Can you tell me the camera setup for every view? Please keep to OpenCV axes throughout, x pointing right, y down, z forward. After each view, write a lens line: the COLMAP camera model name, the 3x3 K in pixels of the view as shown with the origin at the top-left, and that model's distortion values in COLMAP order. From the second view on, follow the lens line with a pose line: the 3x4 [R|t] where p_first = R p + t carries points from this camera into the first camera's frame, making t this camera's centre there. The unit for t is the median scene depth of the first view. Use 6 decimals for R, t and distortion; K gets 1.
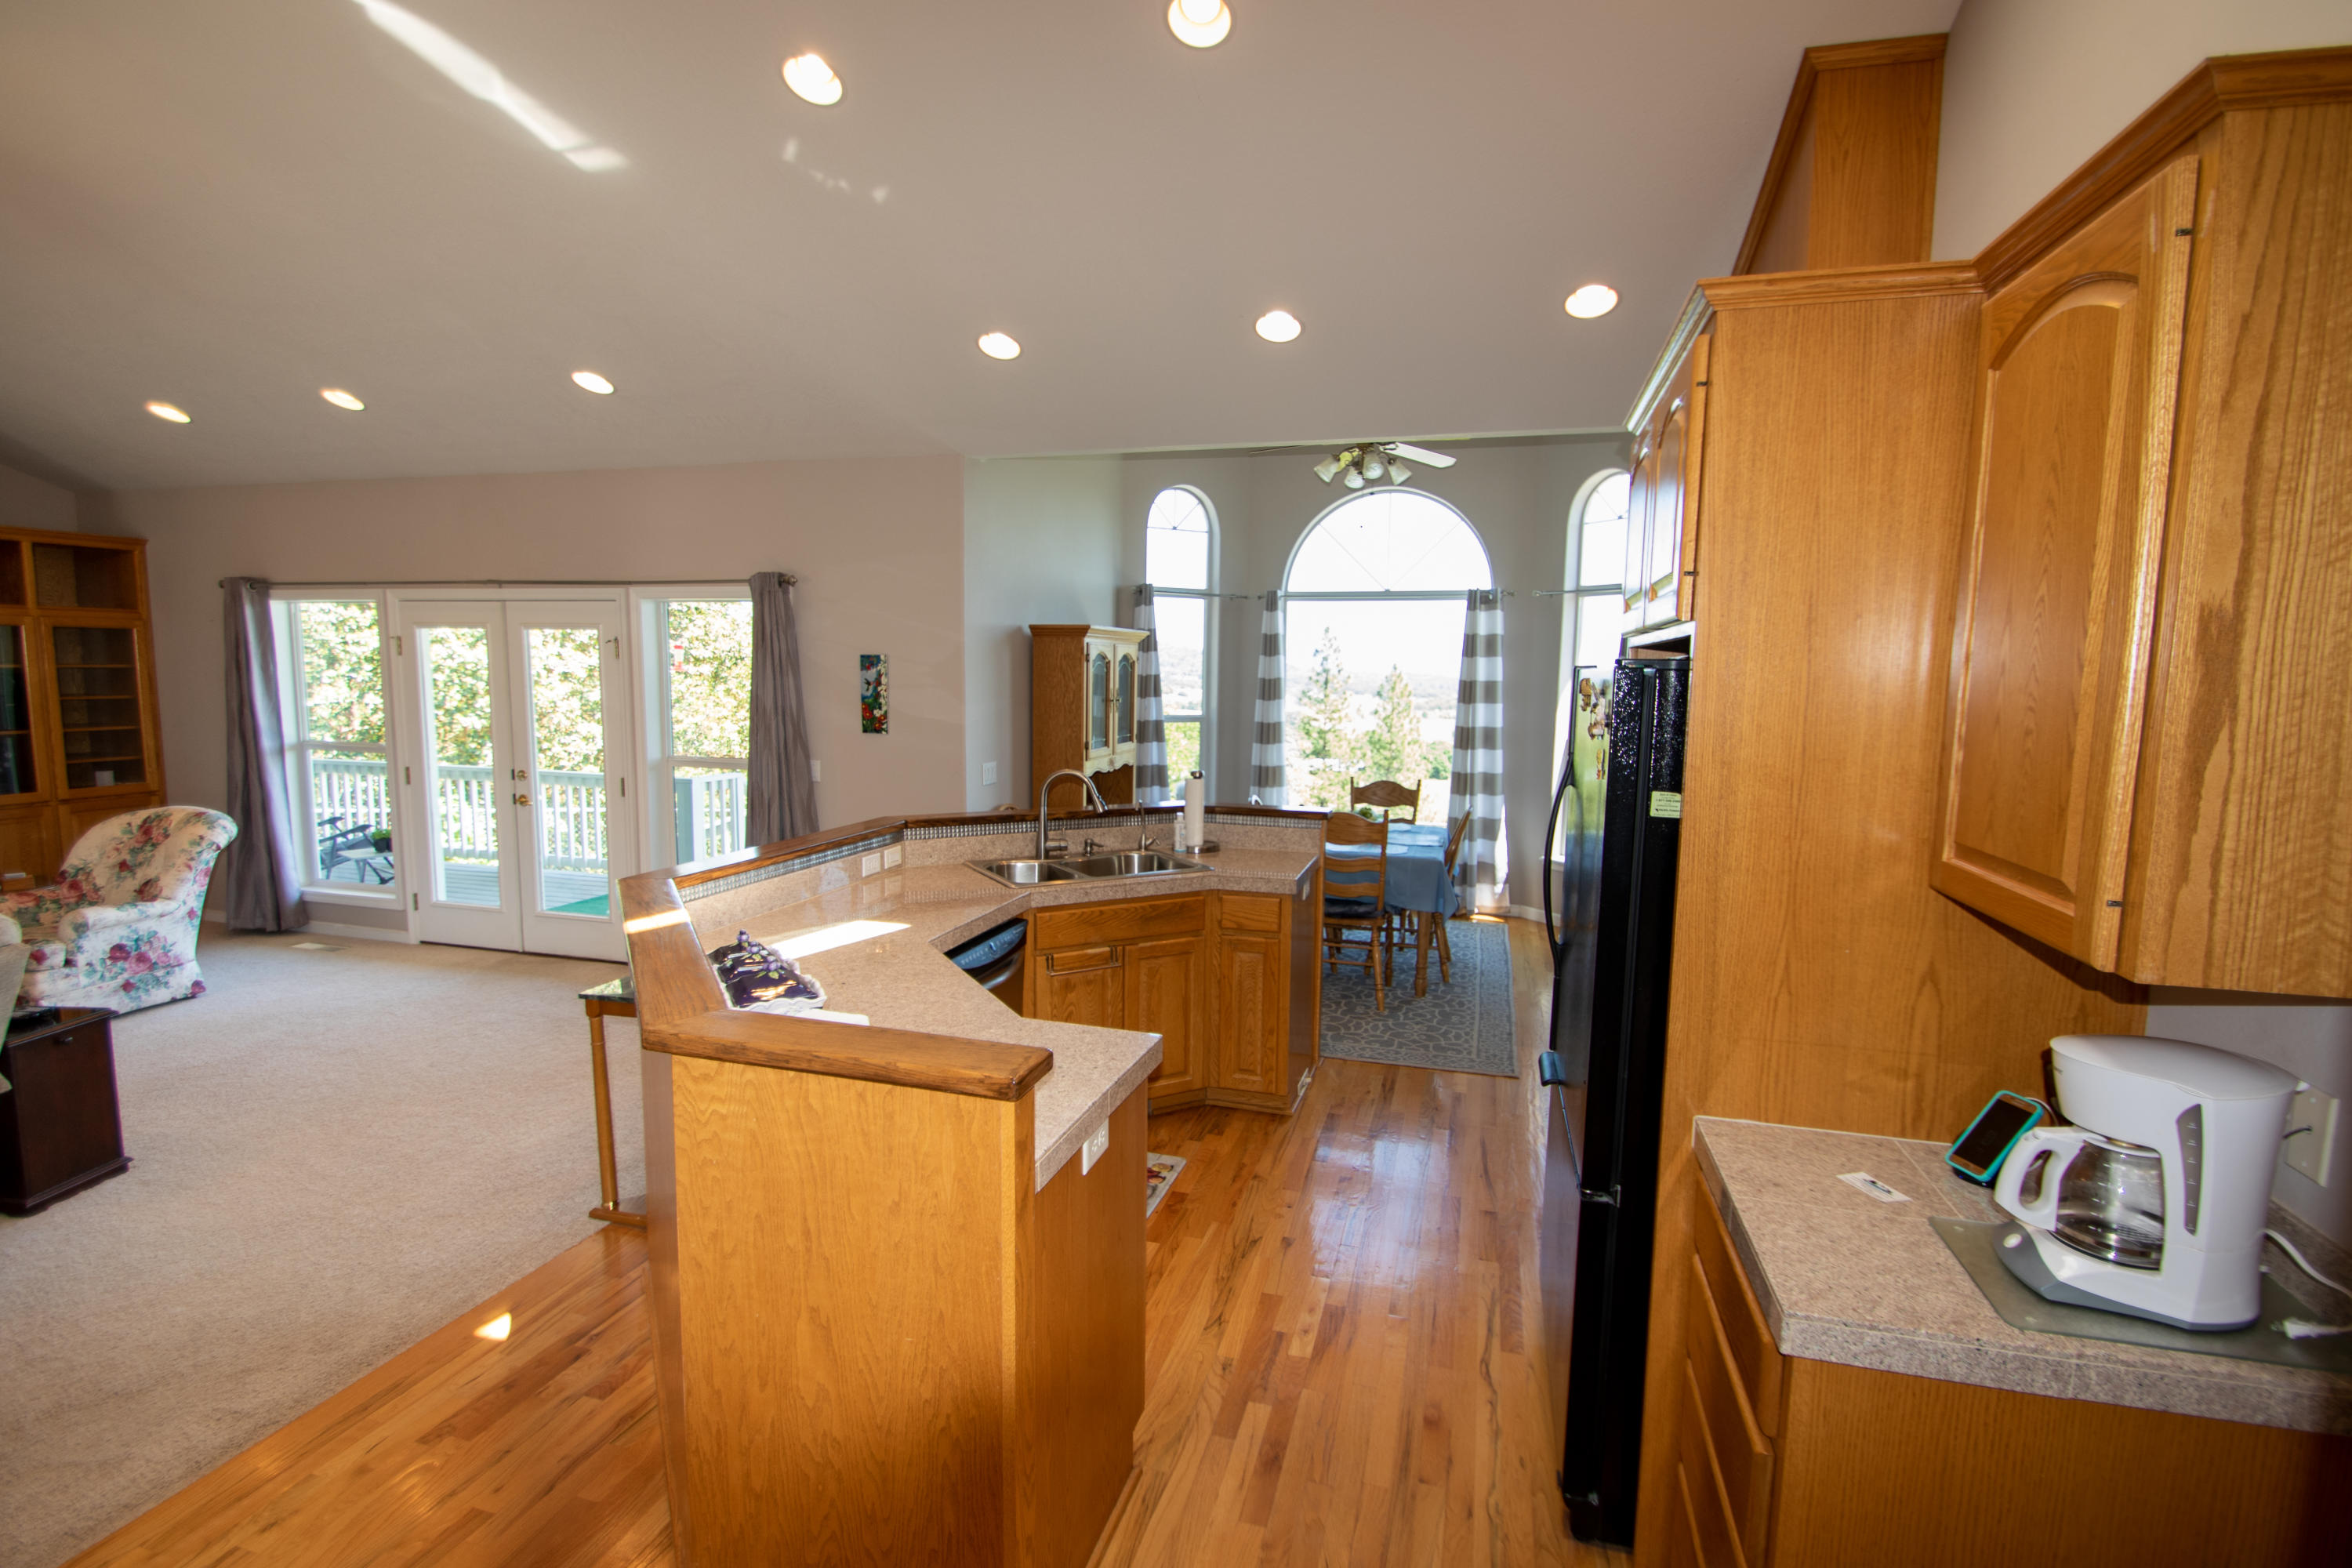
lens RADIAL K [[1090.8, 0, 1183.6], [0, 1090.8, 788.9], [0, 0, 1]] dist [-0.002883, -0.000616]
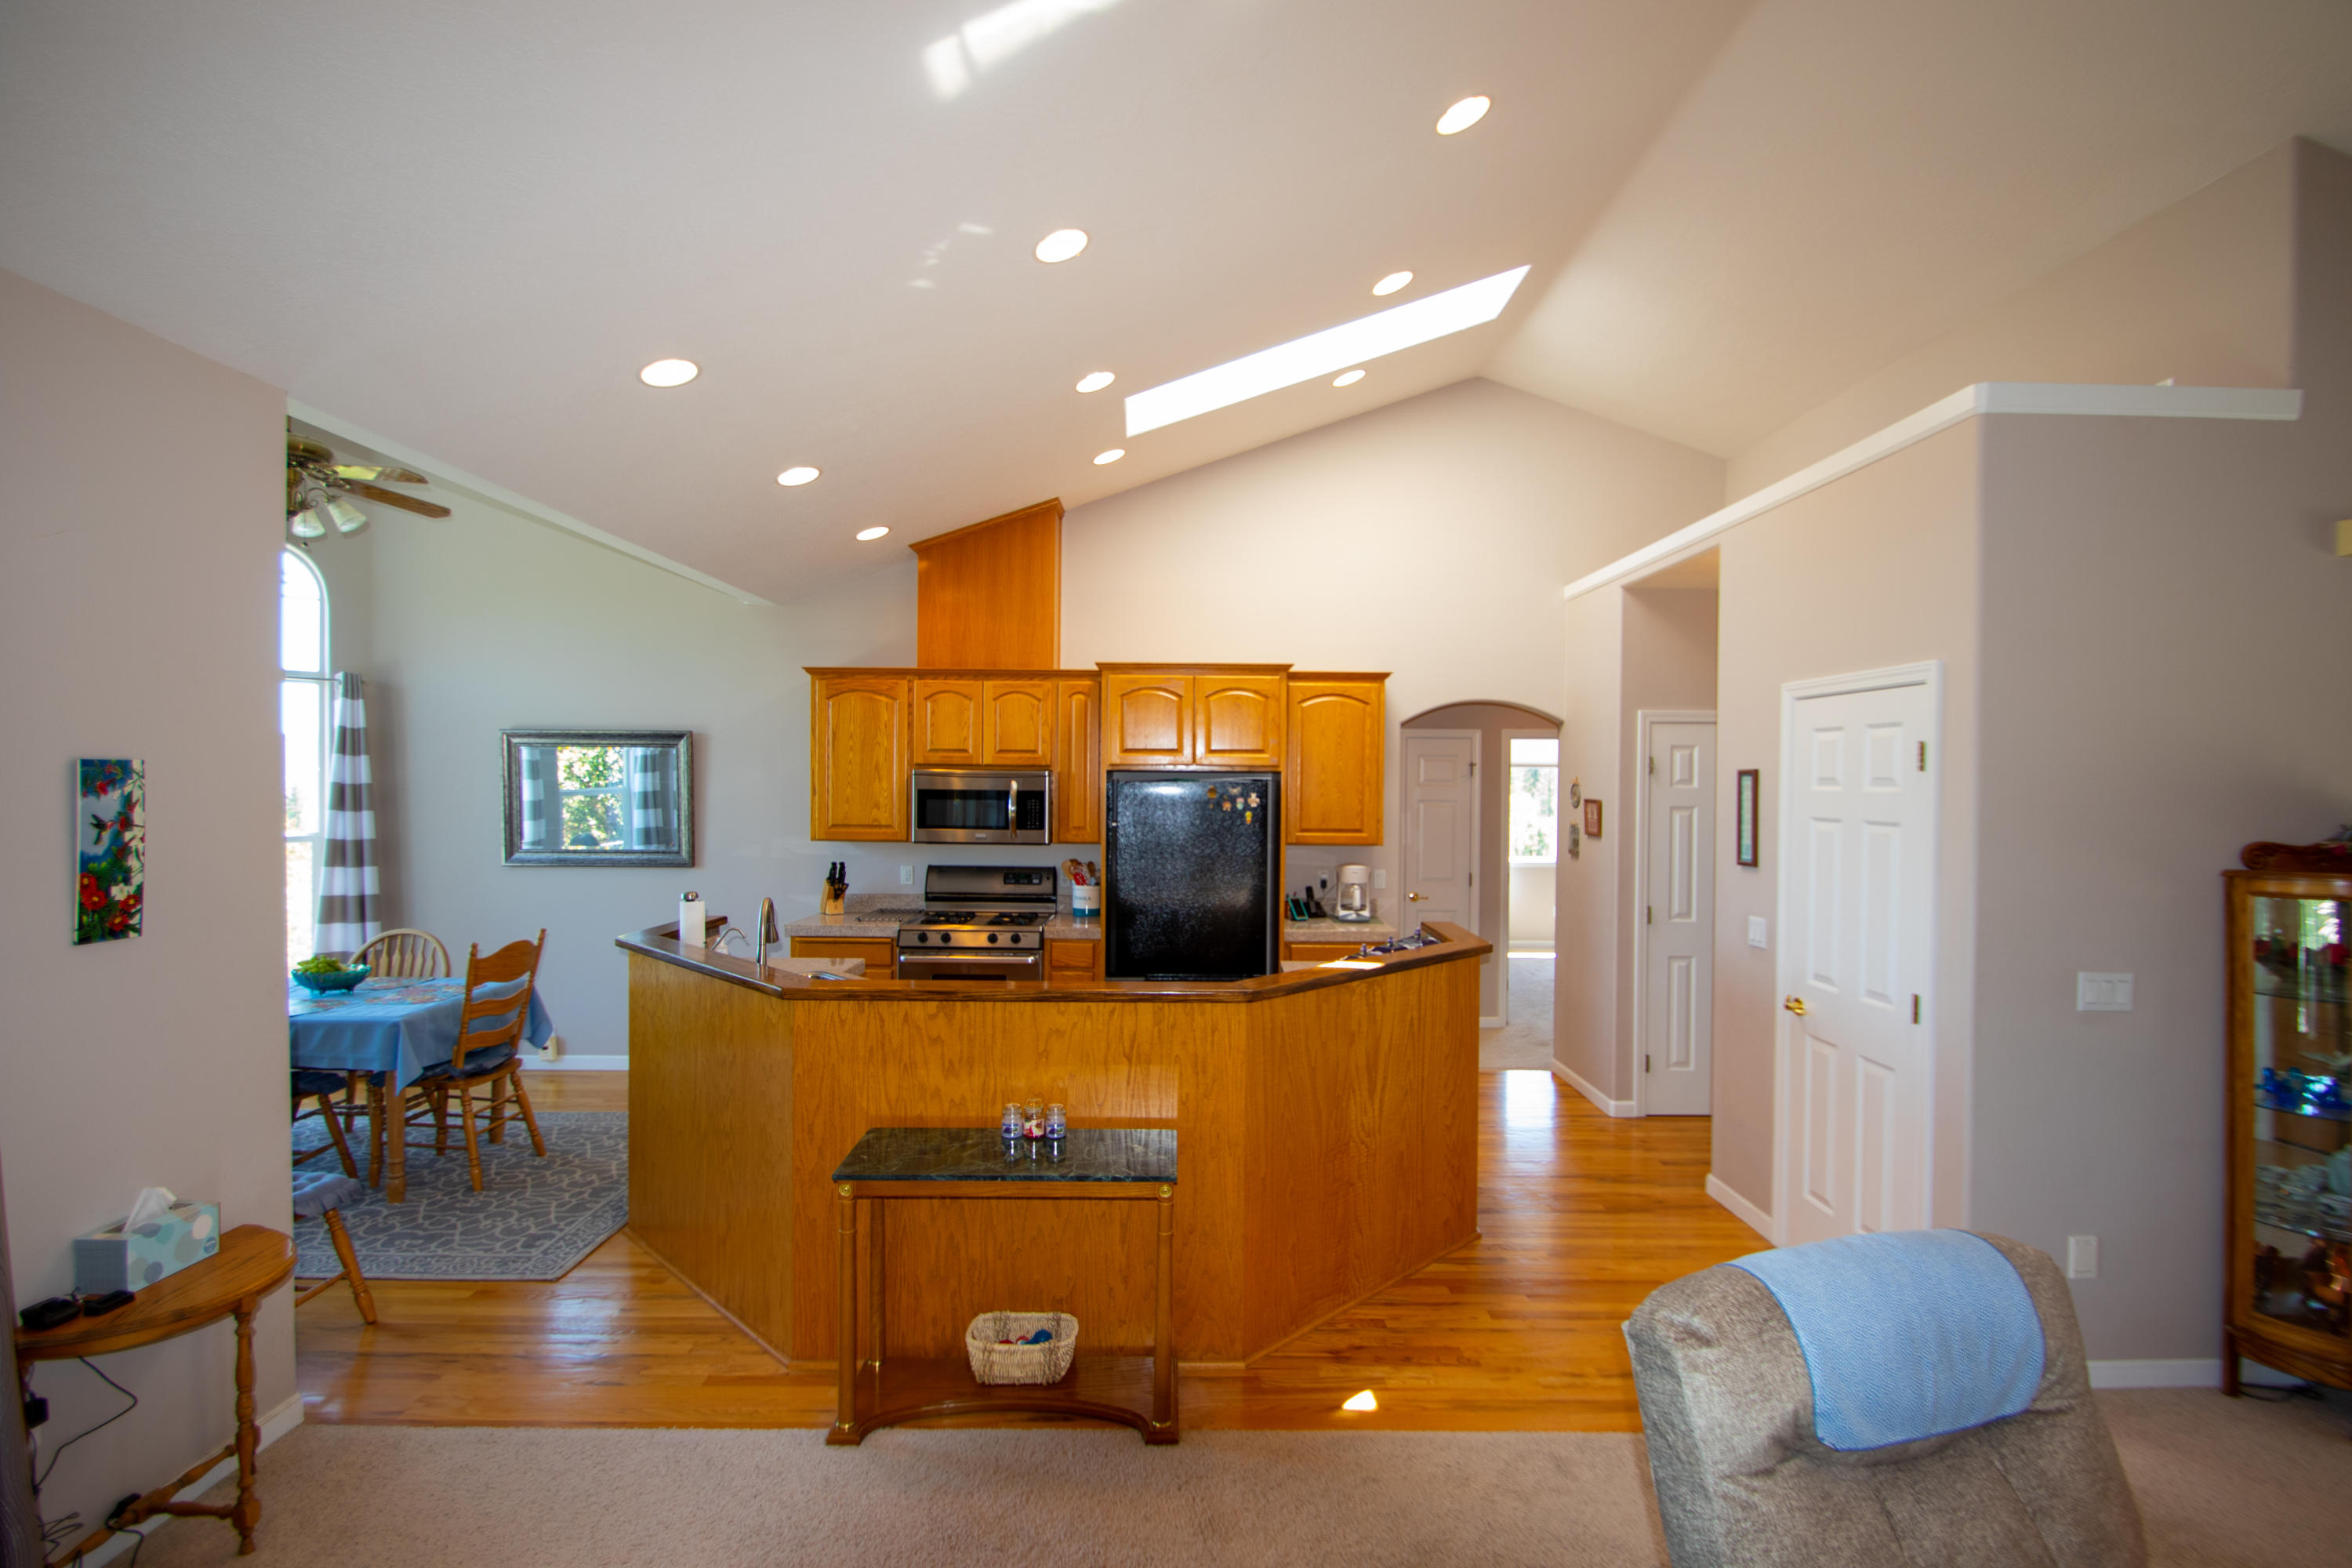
lens RADIAL K [[1090.8, 0, 1183.6], [0, 1090.8, 788.9], [0, 0, 1]] dist [-0.002883, -0.000616]
pose [[-0.273723, -0.025678, 0.961466, -0.812695], [0.092606, 0.994296, 0.052919, -0.094306], [-0.957340, 0.103522, -0.269784, 0.708205]]
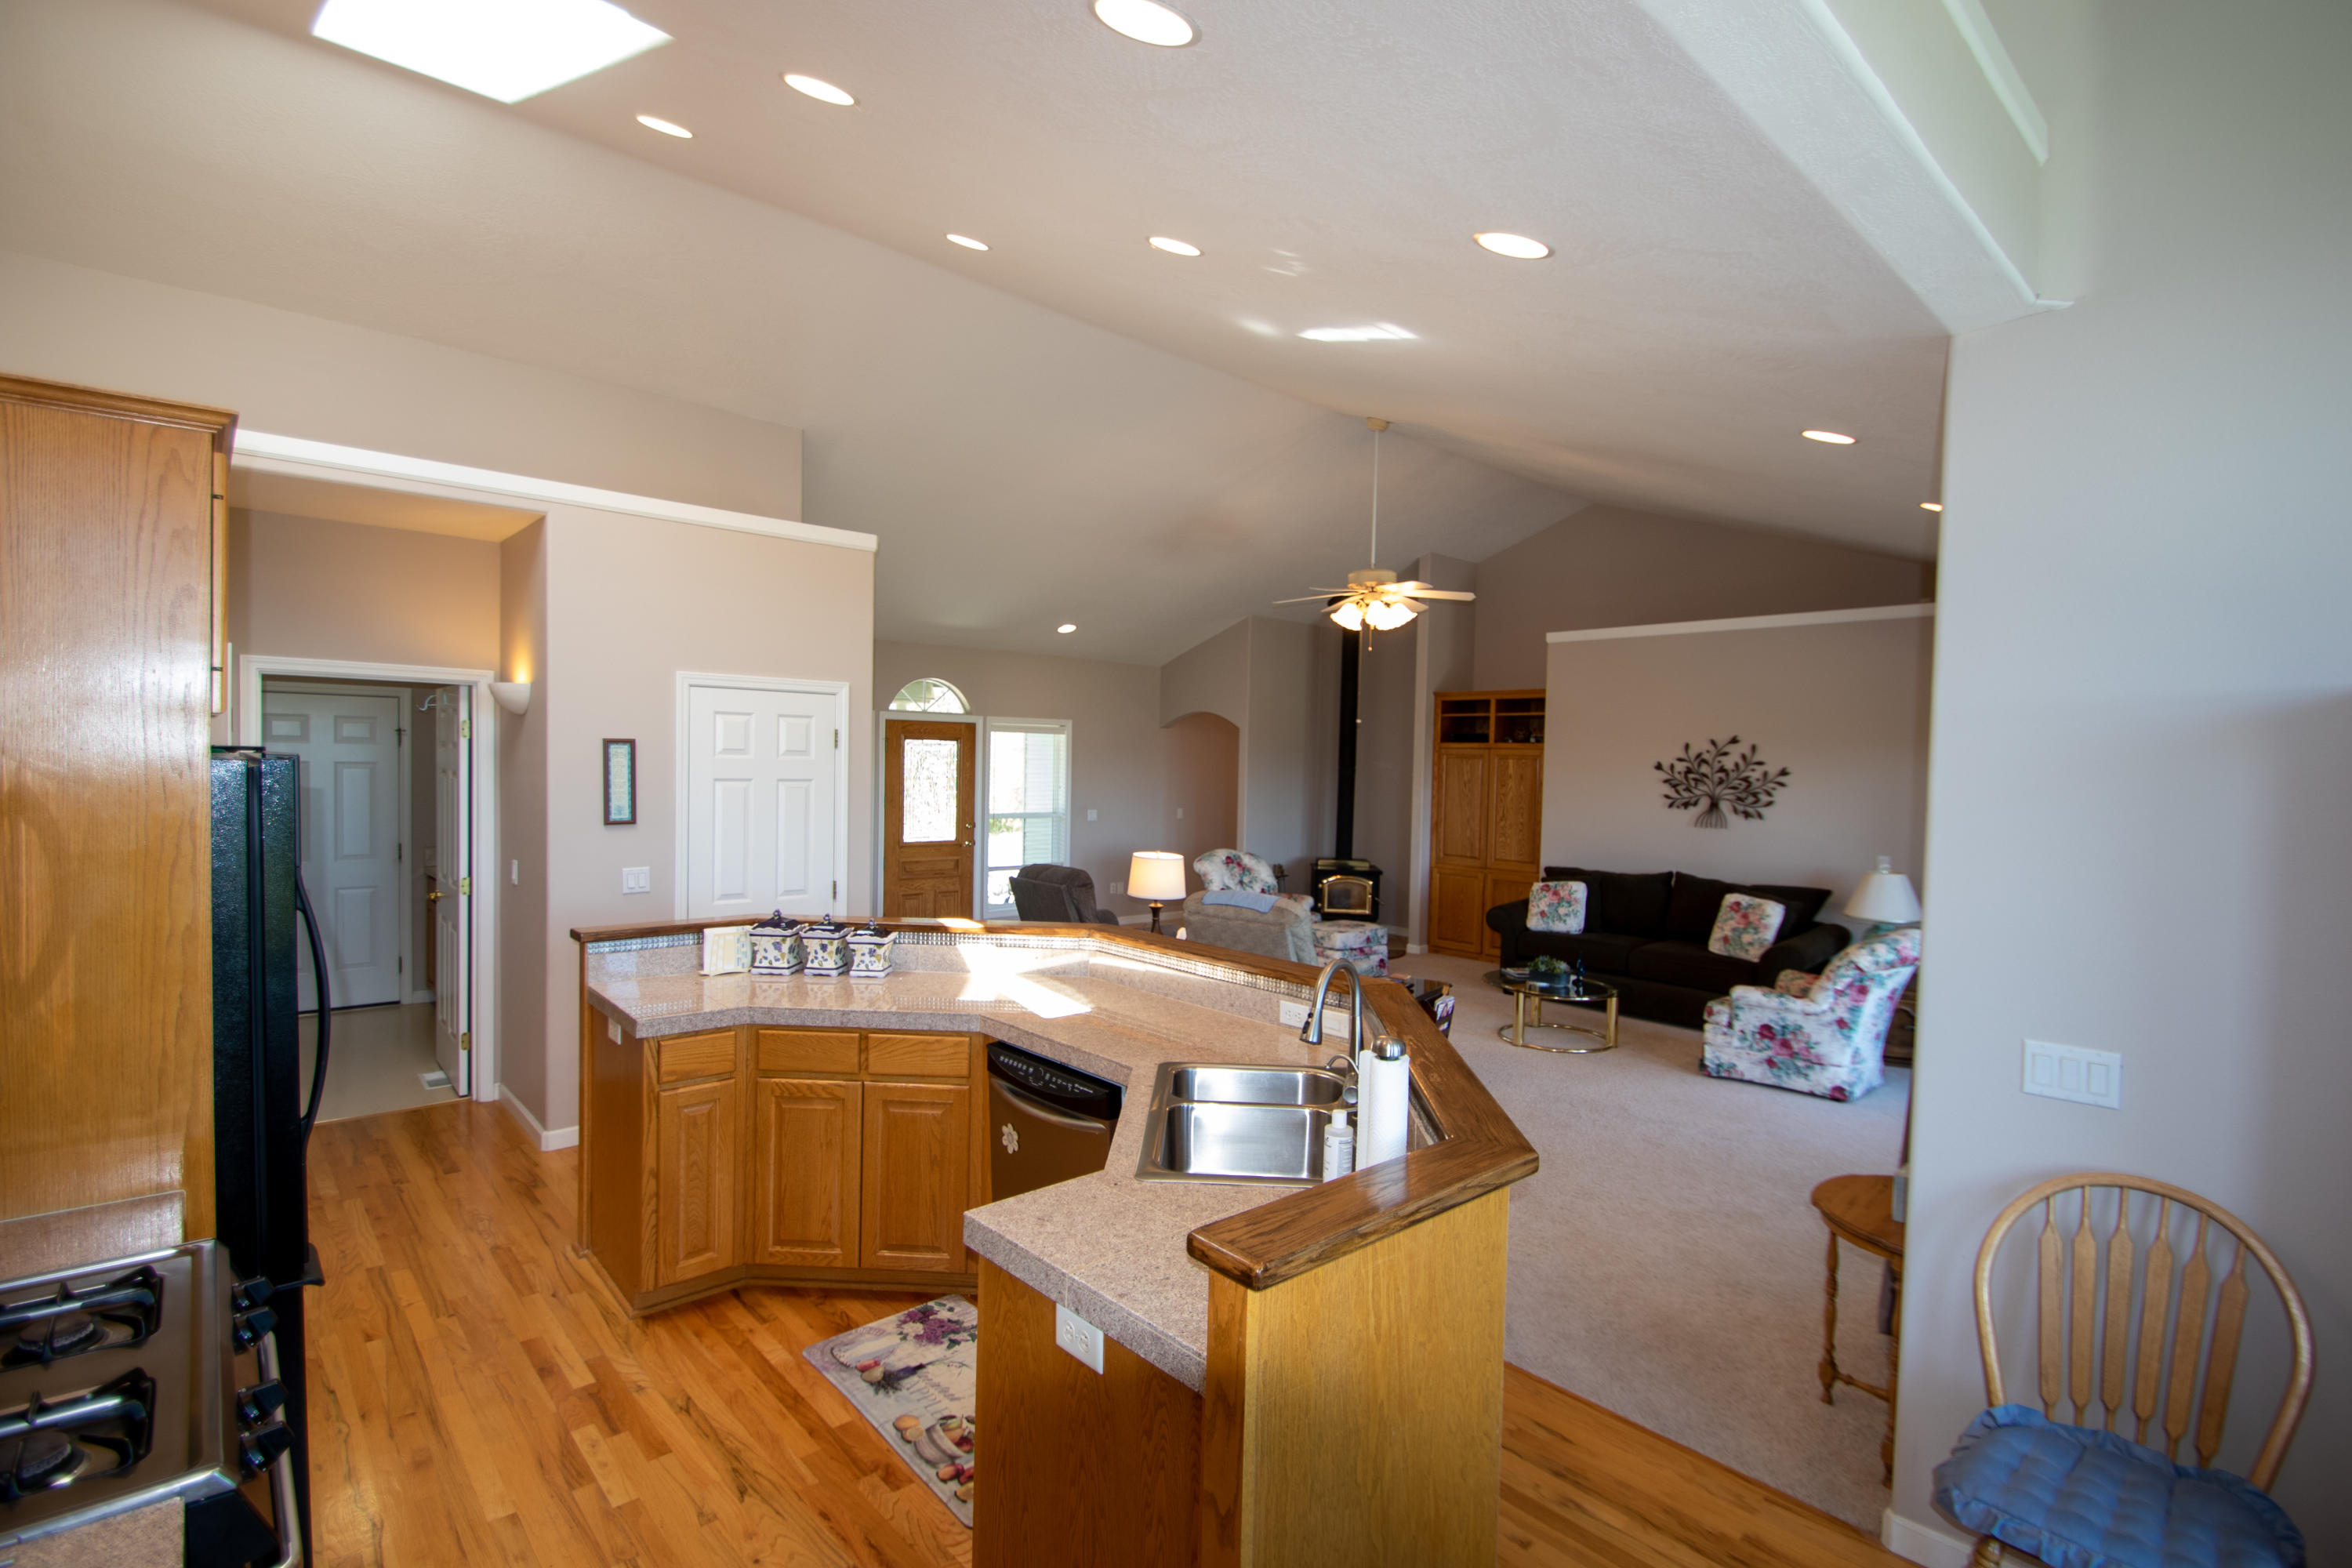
lens RADIAL K [[1090.8, 0, 1183.6], [0, 1090.8, 788.9], [0, 0, 1]] dist [-0.002883, -0.000616]
pose [[-0.529545, -0.006508, -0.848257, 0.335381], [-0.122660, 0.990049, 0.068978, -0.105276], [0.839367, 0.140574, -0.525074, 0.953725]]
